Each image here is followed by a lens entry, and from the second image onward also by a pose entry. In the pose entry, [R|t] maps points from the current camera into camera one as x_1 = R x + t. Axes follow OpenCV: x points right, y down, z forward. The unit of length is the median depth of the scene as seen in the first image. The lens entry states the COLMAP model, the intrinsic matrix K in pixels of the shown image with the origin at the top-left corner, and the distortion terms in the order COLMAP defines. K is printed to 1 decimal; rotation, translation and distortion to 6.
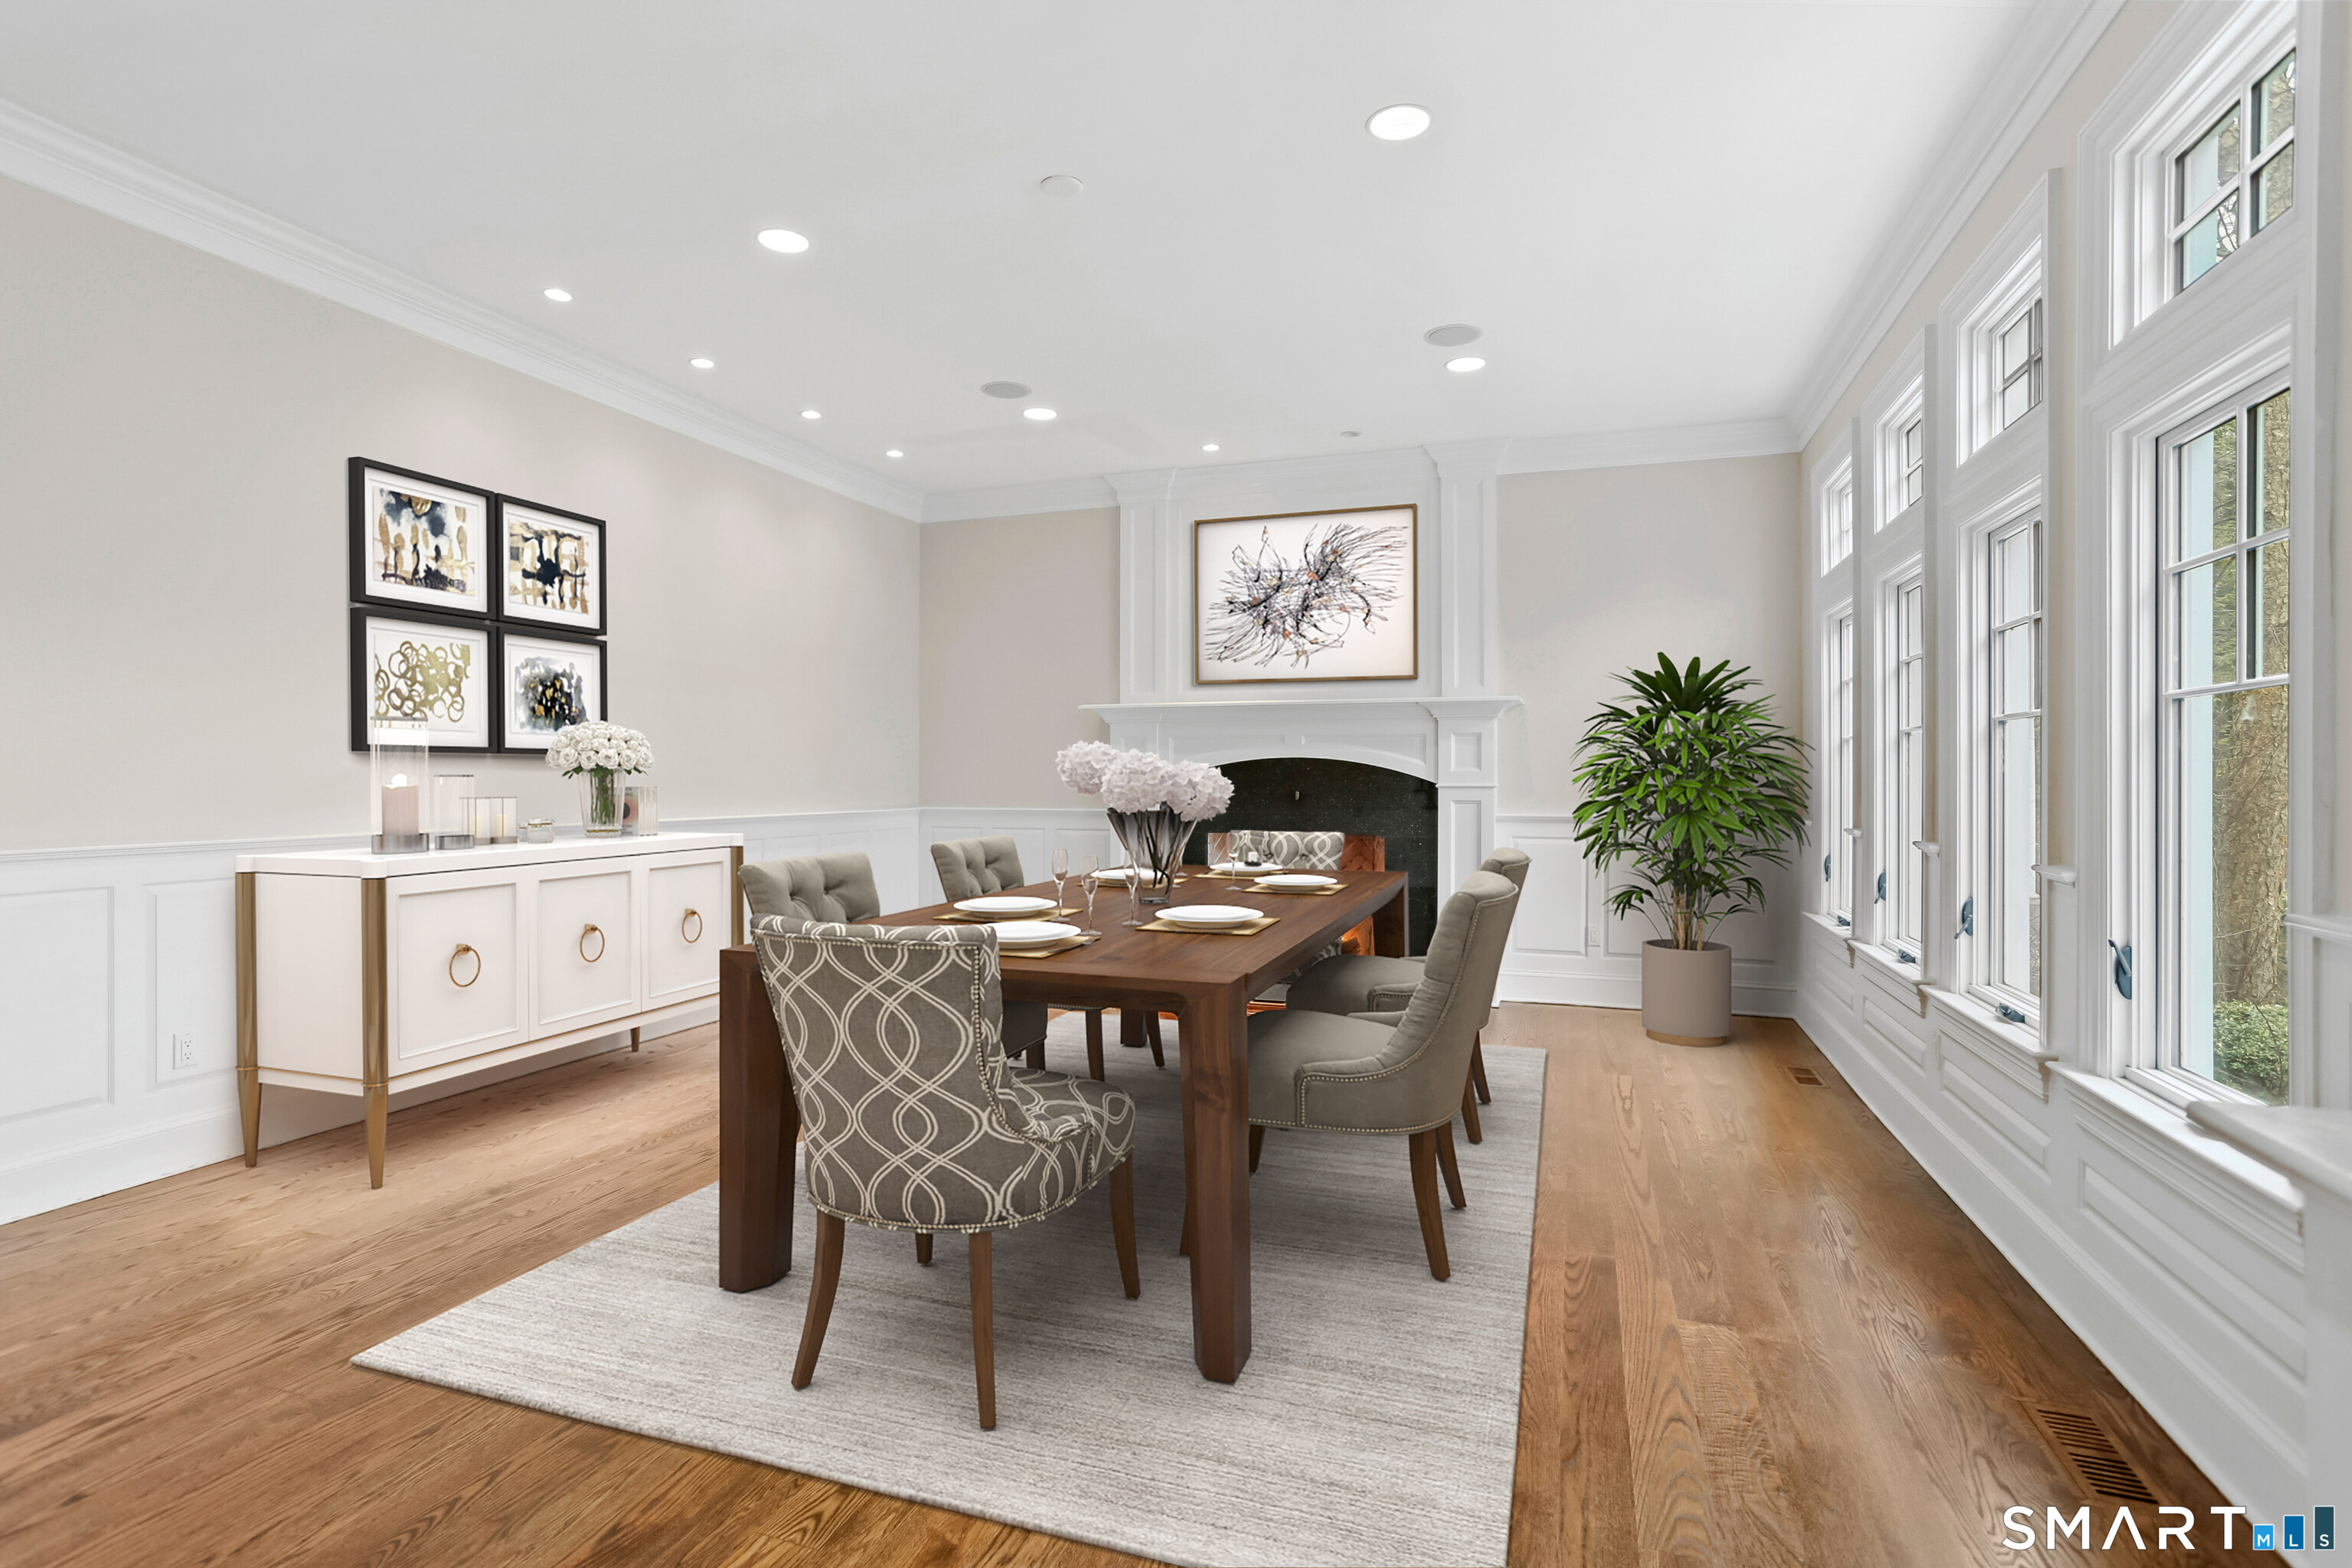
lens RADIAL K [[1147.3, 0, 1176.0], [0, 1147.3, 784.0], [0, 0, 1]] dist [0.001695, 0.000447]
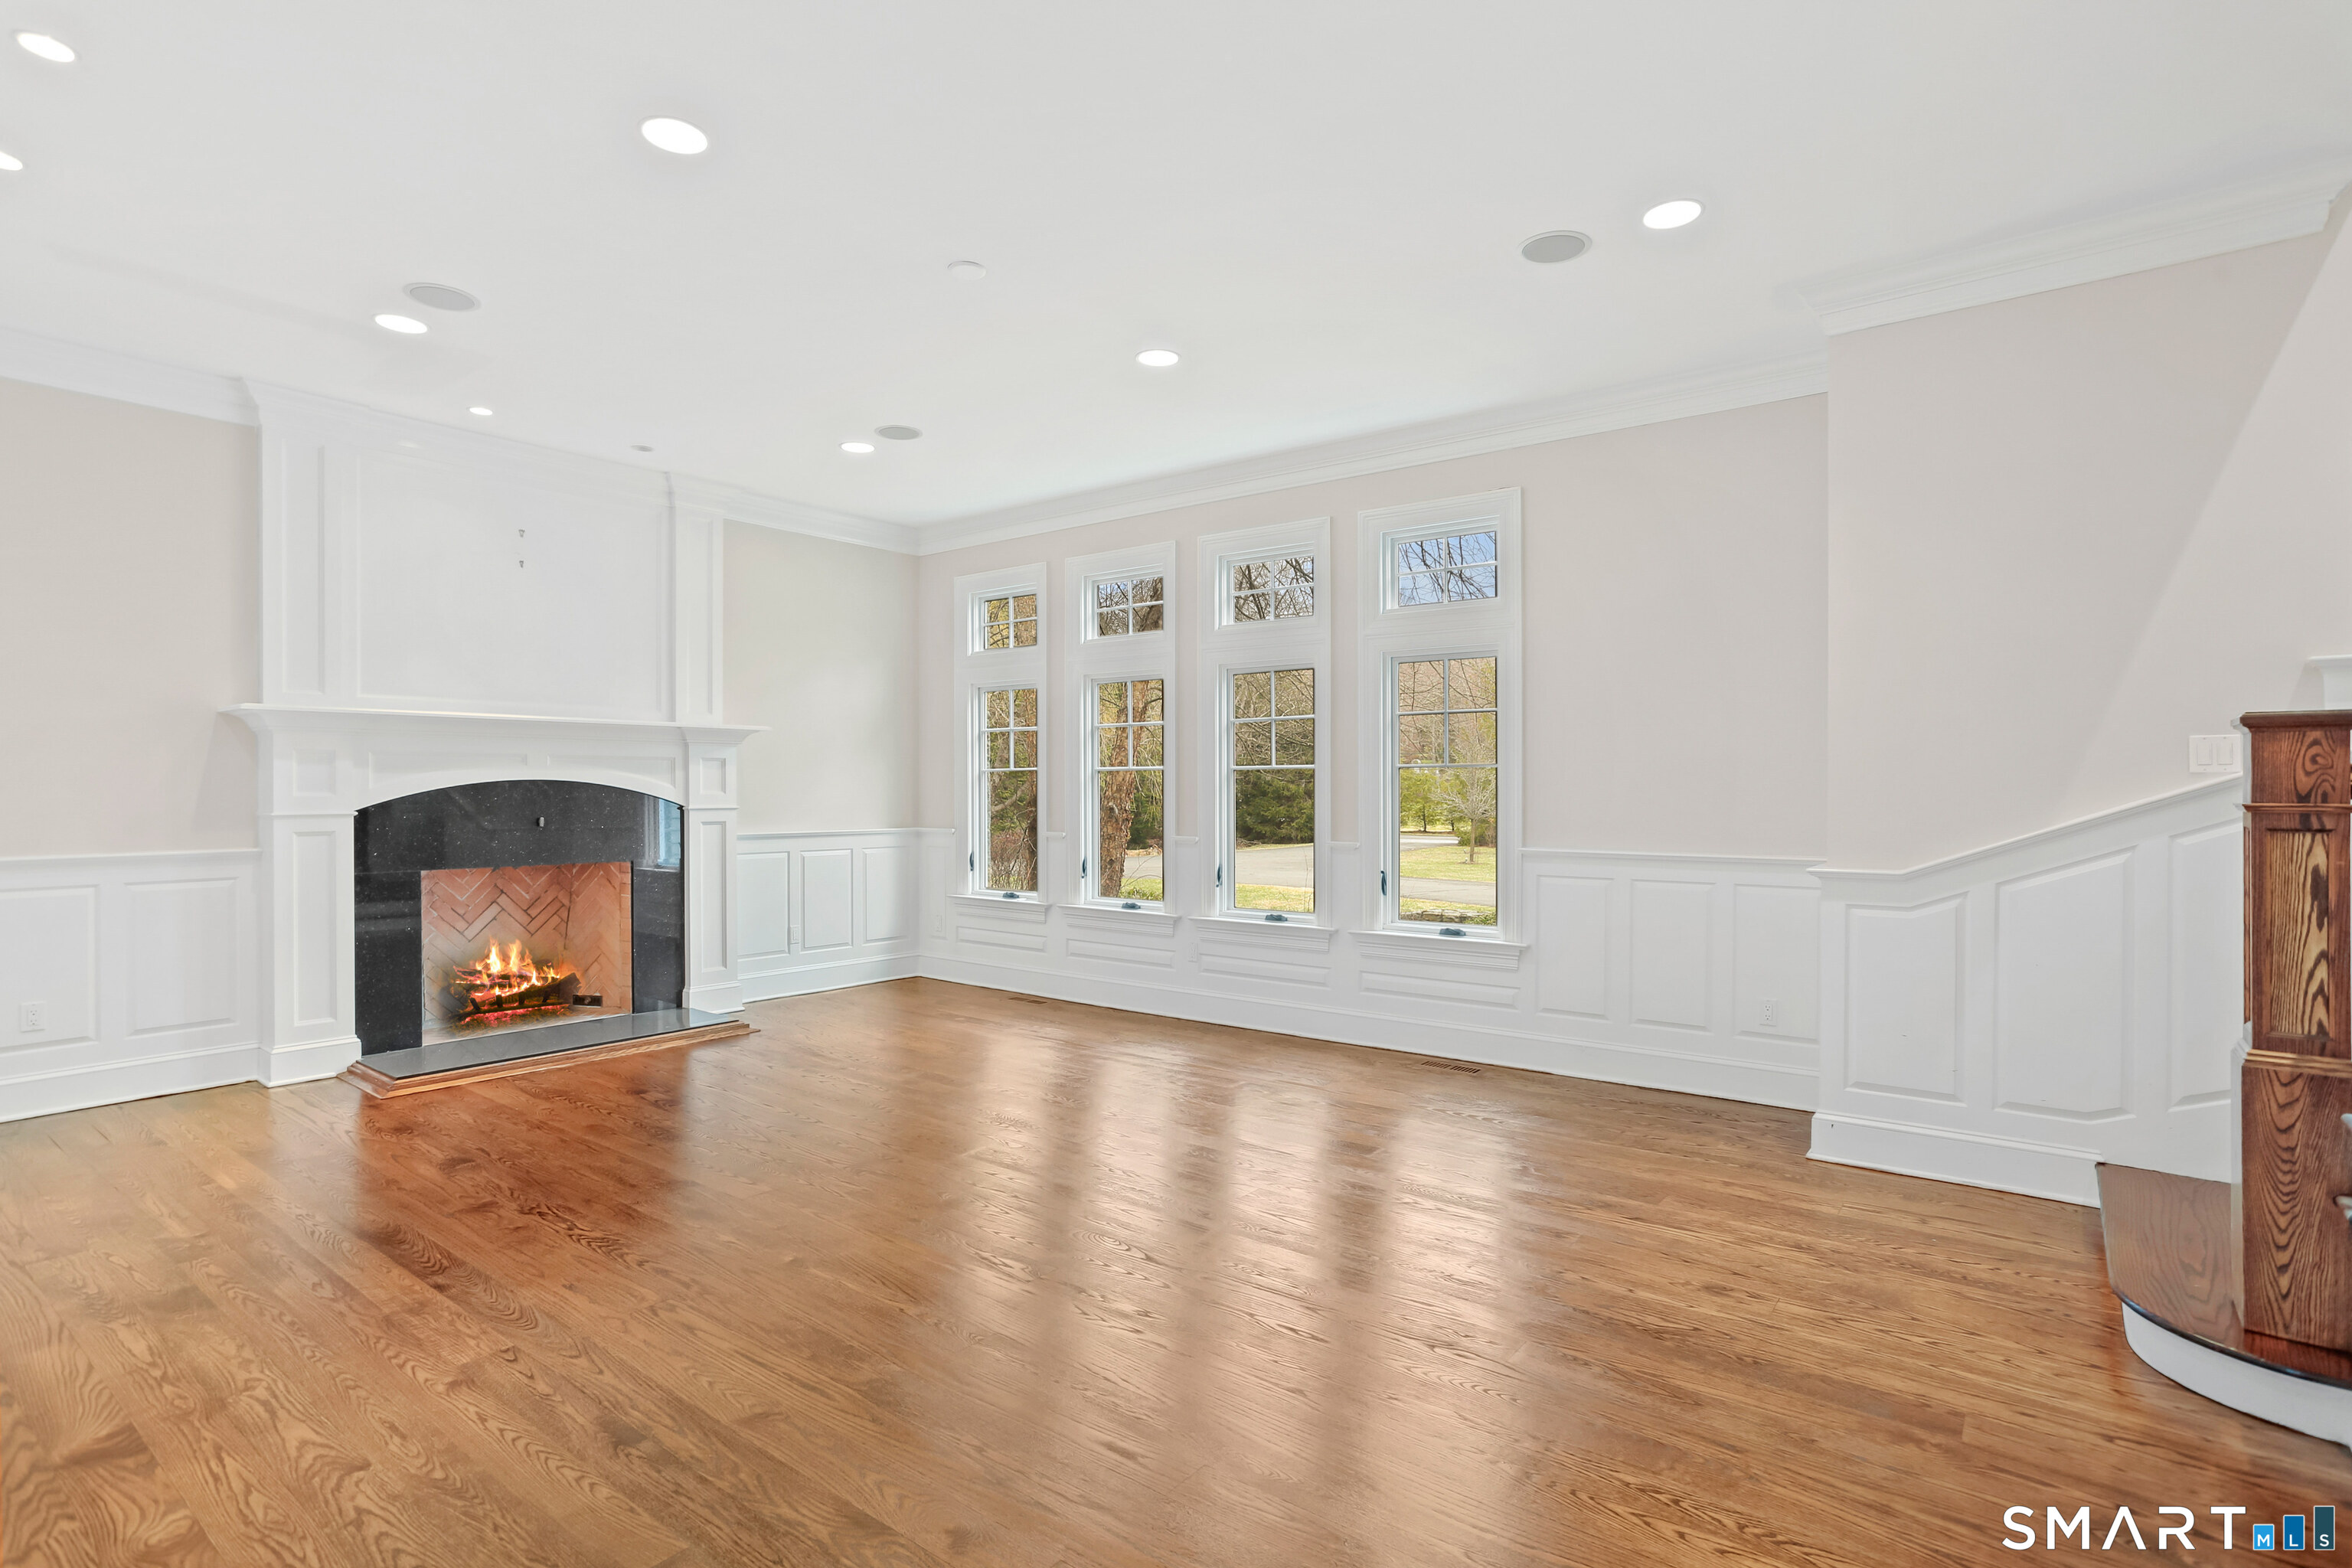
lens RADIAL K [[1147.3, 0, 1176.0], [0, 1147.3, 784.0], [0, 0, 1]] dist [0.001695, 0.000447]
pose [[0.323088, -0.000420, 0.946369, -0.608355], [0.006498, 0.999977, -0.001775, -0.015834], [-0.946347, 0.006723, 0.323083, 0.254235]]
